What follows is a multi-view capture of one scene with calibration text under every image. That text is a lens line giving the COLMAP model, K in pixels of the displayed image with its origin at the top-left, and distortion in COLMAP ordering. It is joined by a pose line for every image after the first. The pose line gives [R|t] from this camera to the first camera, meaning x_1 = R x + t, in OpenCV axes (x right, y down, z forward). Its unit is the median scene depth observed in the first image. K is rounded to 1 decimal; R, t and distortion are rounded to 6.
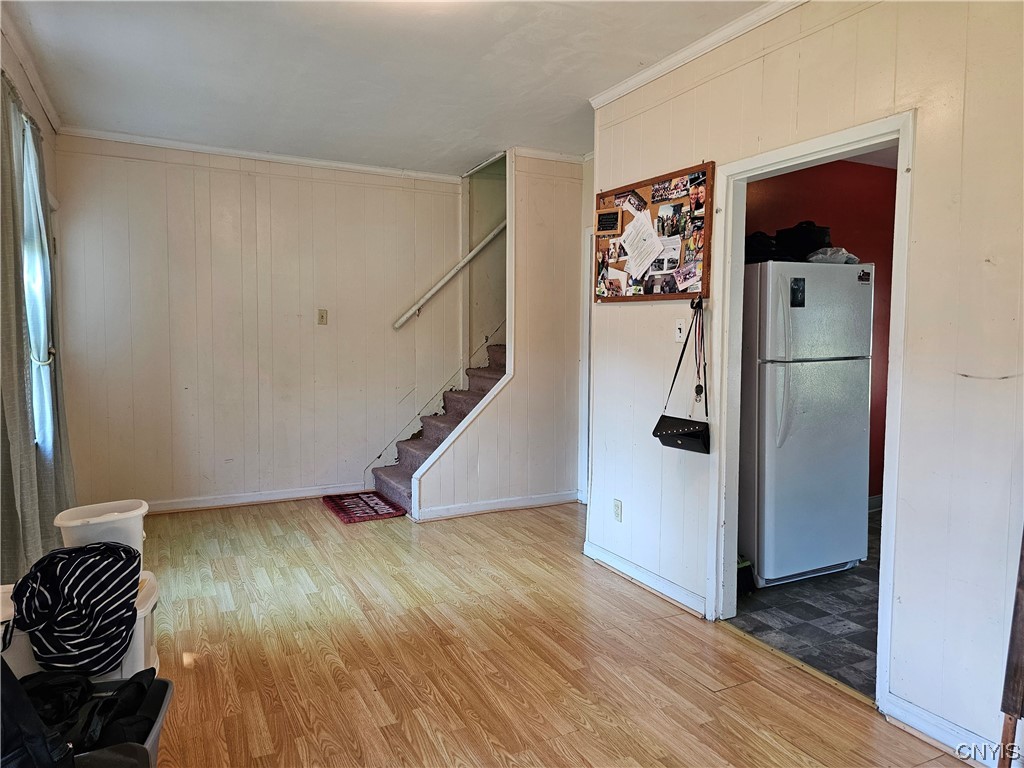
lens RADIAL K [[686.5, 0, 517.2], [0, 686.5, 379.2], [0, 0, 1]] dist [0.052830, -0.045192]
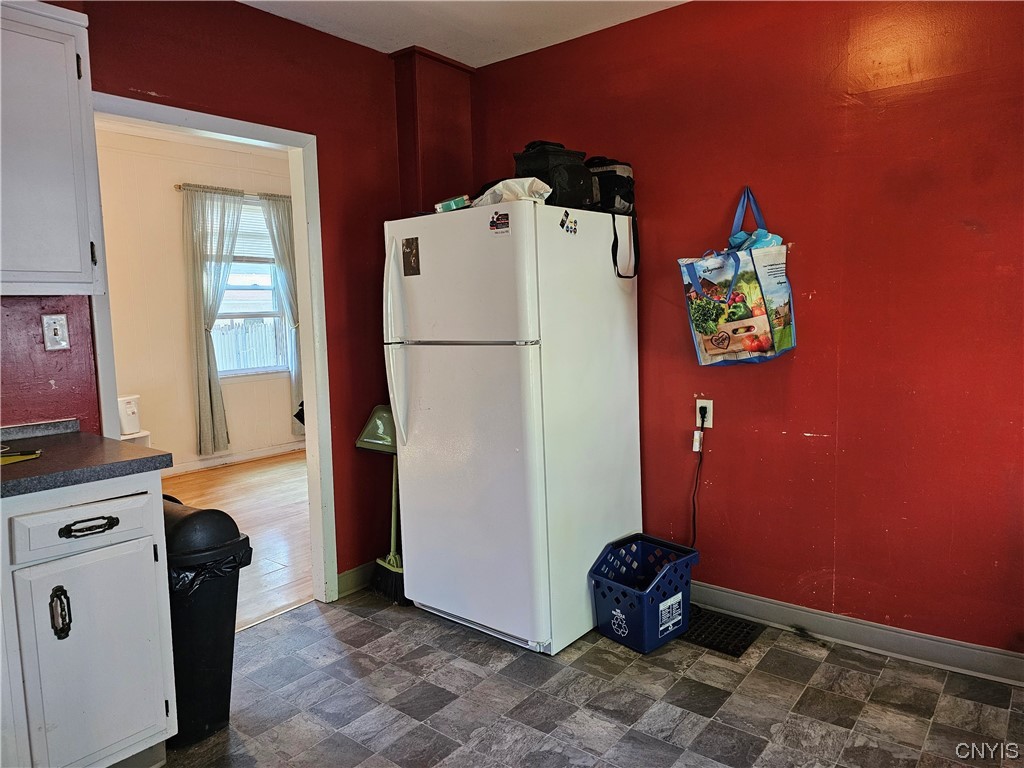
lens RADIAL K [[686.5, 0, 511.8], [0, 686.5, 382.5], [0, 0, 1]] dist [0.052830, -0.045192]
pose [[0.407107, 0.092664, -0.908668, 1.183958], [-0.036310, 0.995696, 0.085271, -0.053342], [0.912658, -0.001721, 0.408720, 0.782585]]
